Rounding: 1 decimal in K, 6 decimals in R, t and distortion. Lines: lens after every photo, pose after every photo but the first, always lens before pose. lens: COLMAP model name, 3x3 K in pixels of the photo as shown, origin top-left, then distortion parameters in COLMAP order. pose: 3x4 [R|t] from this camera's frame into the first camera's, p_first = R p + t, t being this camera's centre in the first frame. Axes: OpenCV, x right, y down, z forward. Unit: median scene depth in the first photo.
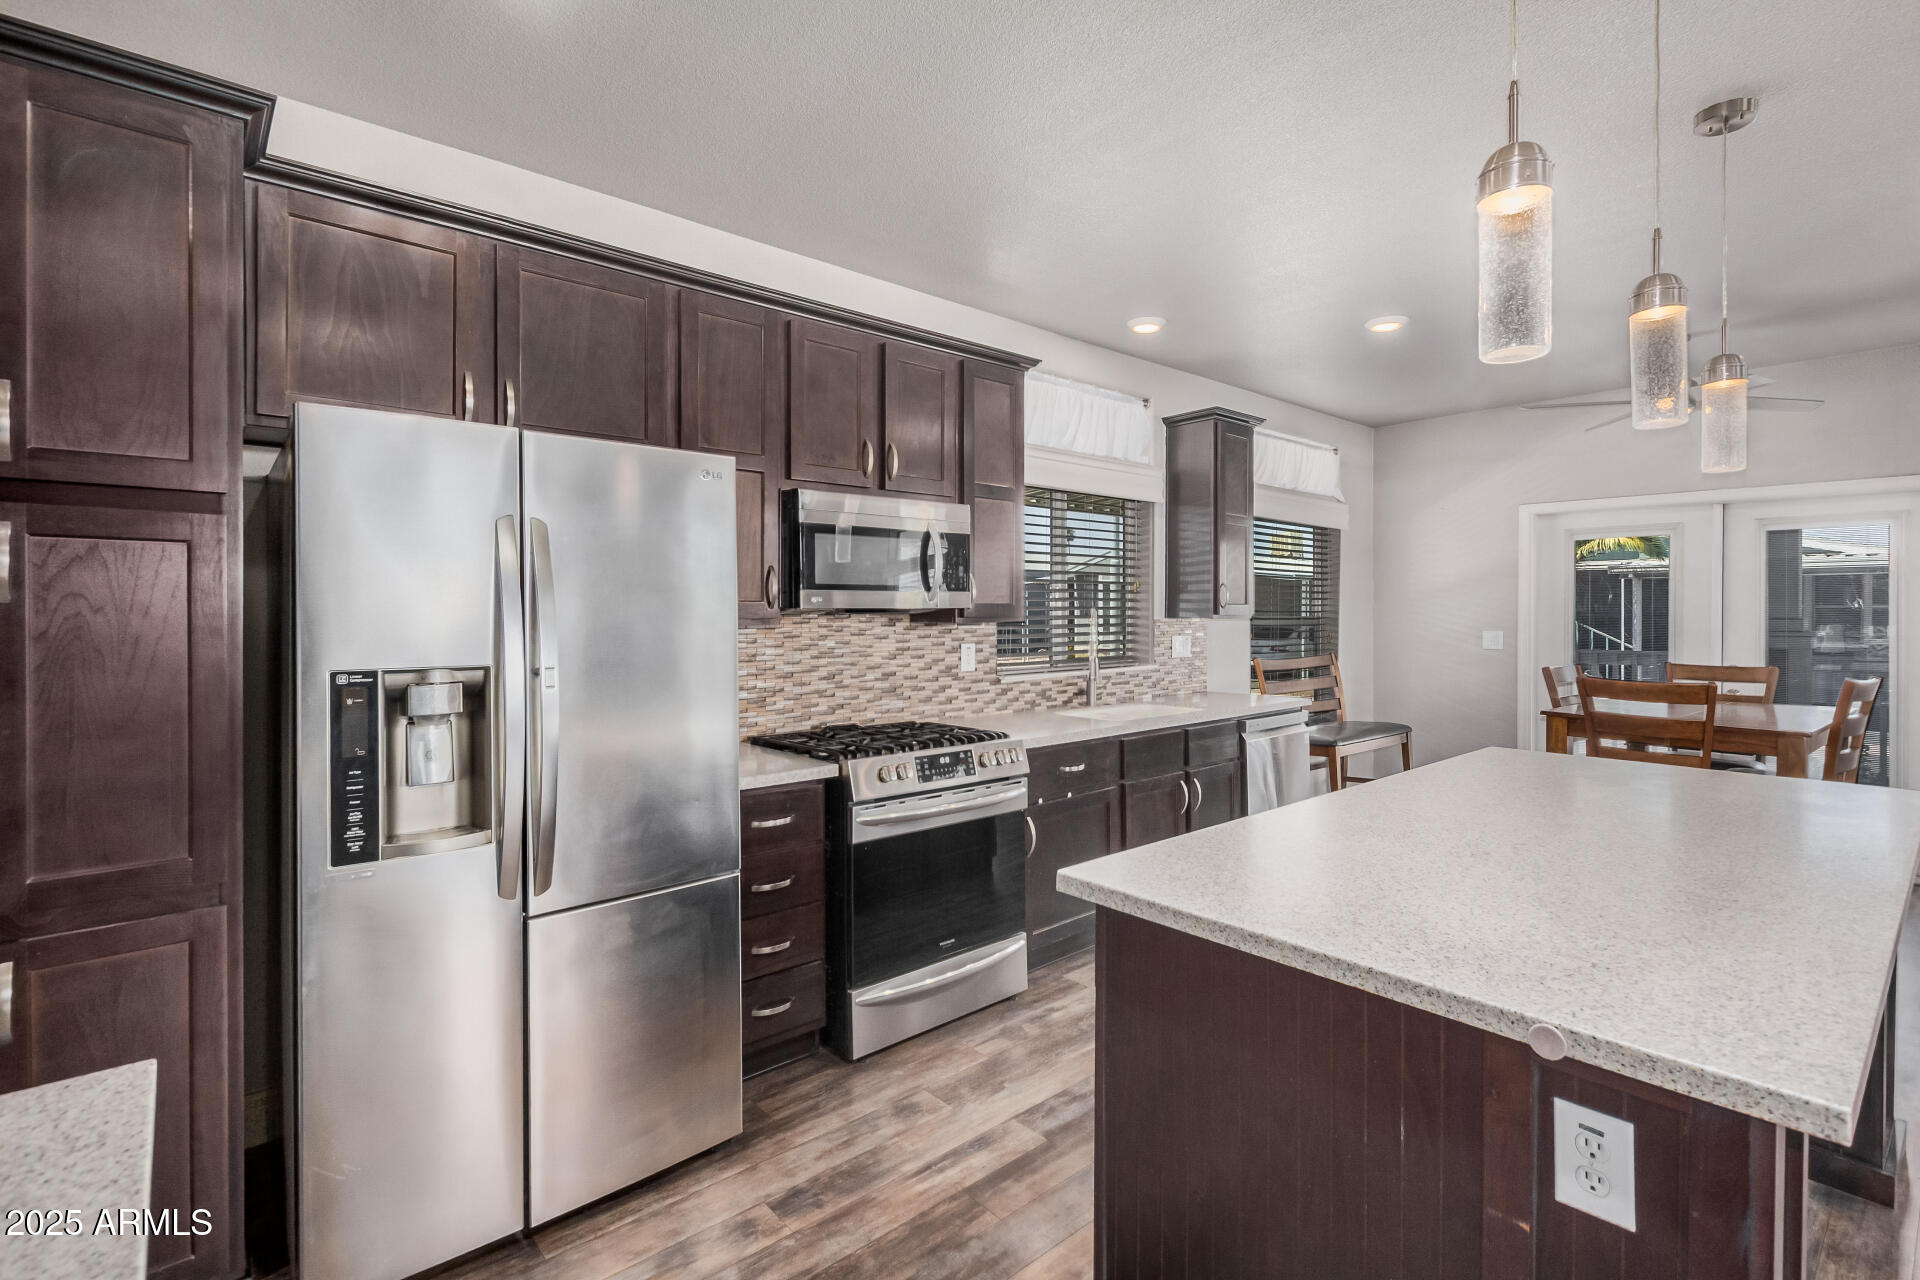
lens RADIAL K [[884.2, 0, 984.1], [0, 884.2, 615.7], [0, 0, 1]] dist [-0.027423, -0.000080]
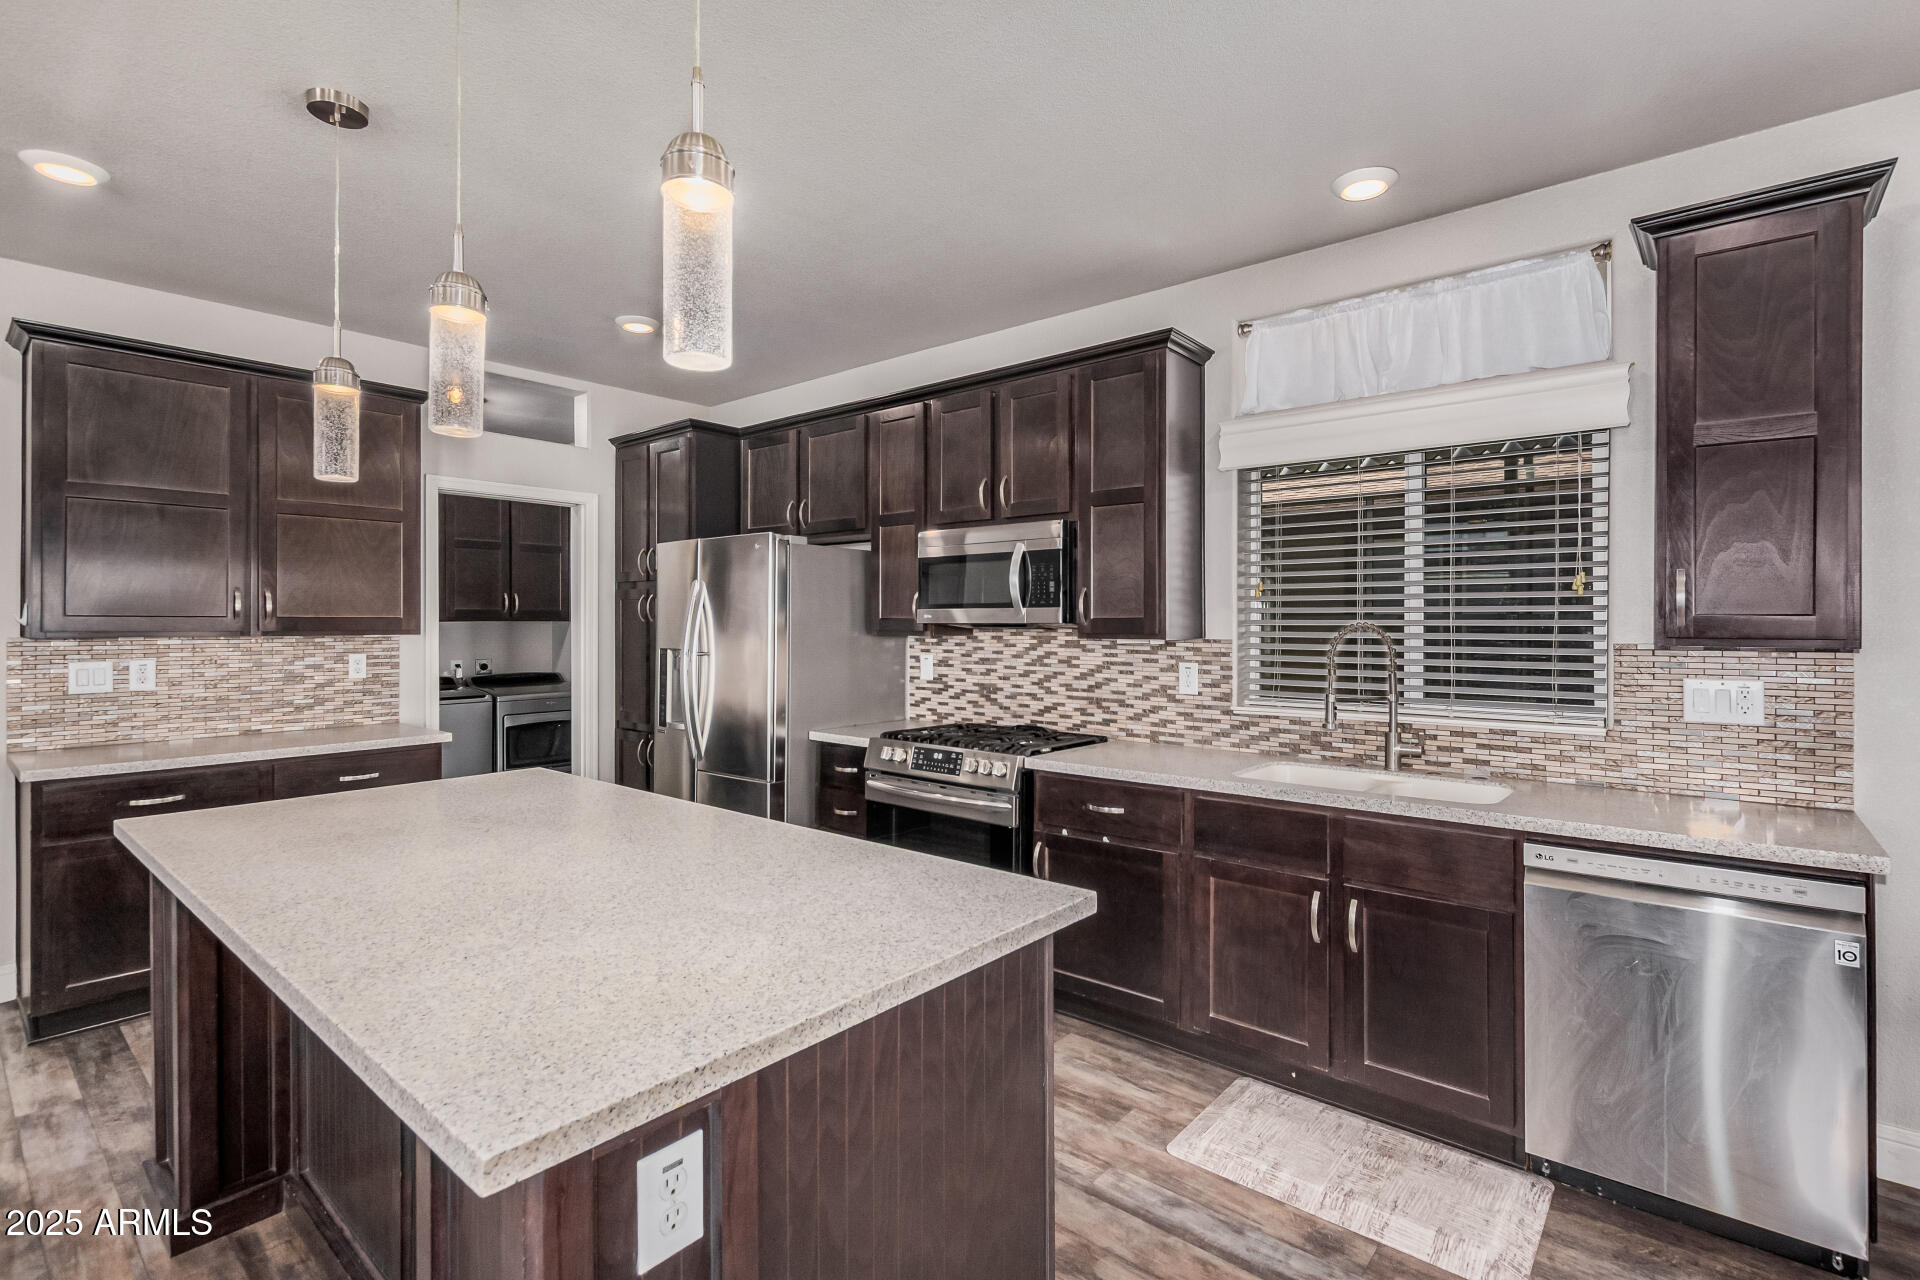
lens RADIAL K [[888.1, 0, 980.8], [0, 888.1, 615.6], [0, 0, 1]] dist [0.001281, -0.000131]
pose [[0.143147, -0.001312, -0.989701, 0.857616], [-0.004181, 0.999989, -0.001930, -0.013346], [0.989693, 0.004415, 0.143140, 0.688981]]
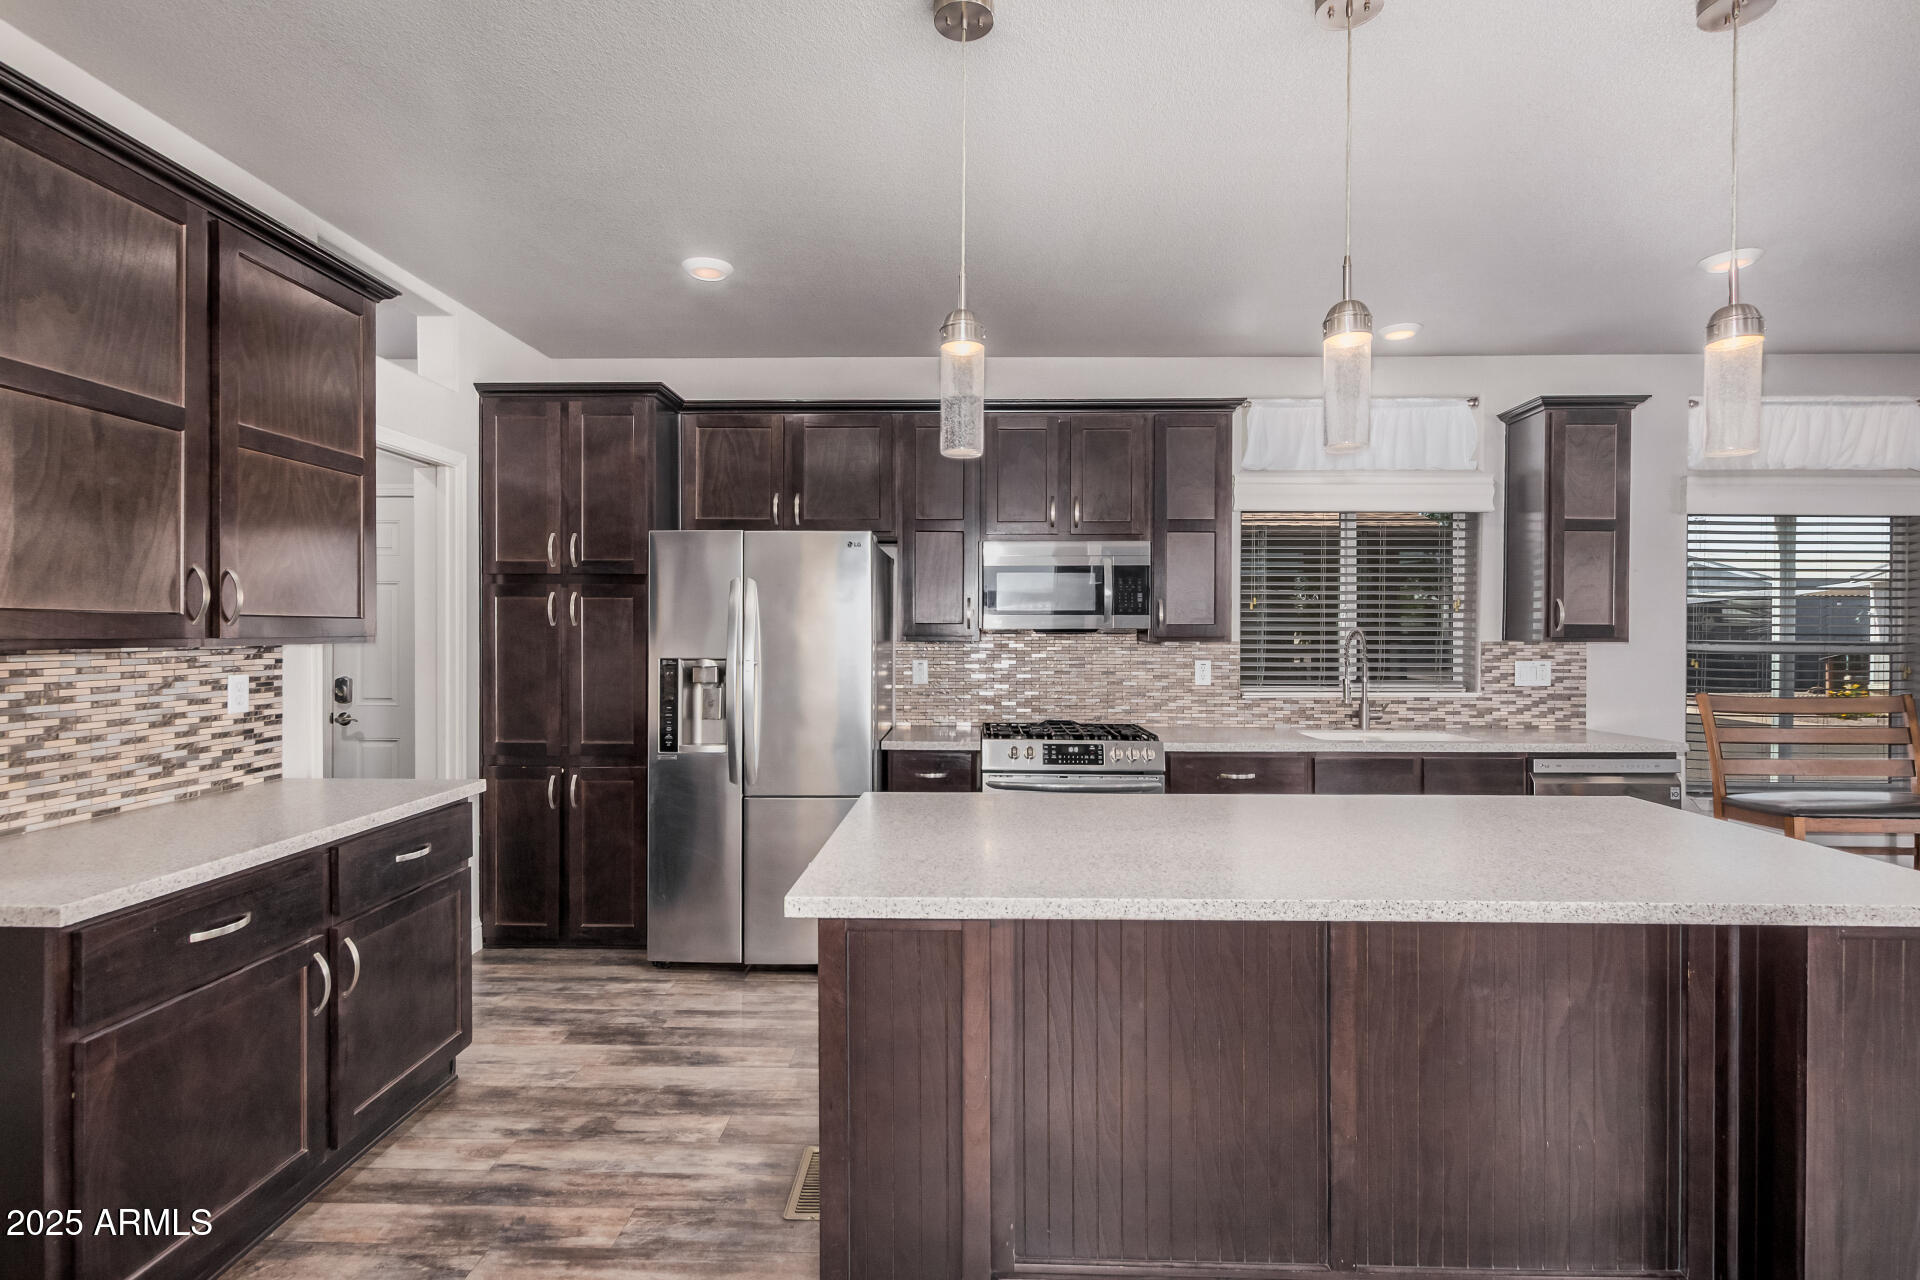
lens RADIAL K [[890.0, 0, 966.4], [0, 890.0, 634.5], [0, 0, 1]] dist [-0.000474, 0.000112]
pose [[0.723971, 0.011849, -0.689729, 0.556810], [-0.009299, 0.999929, 0.007418, -0.006769], [0.689768, 0.001043, 0.724030, -0.018905]]
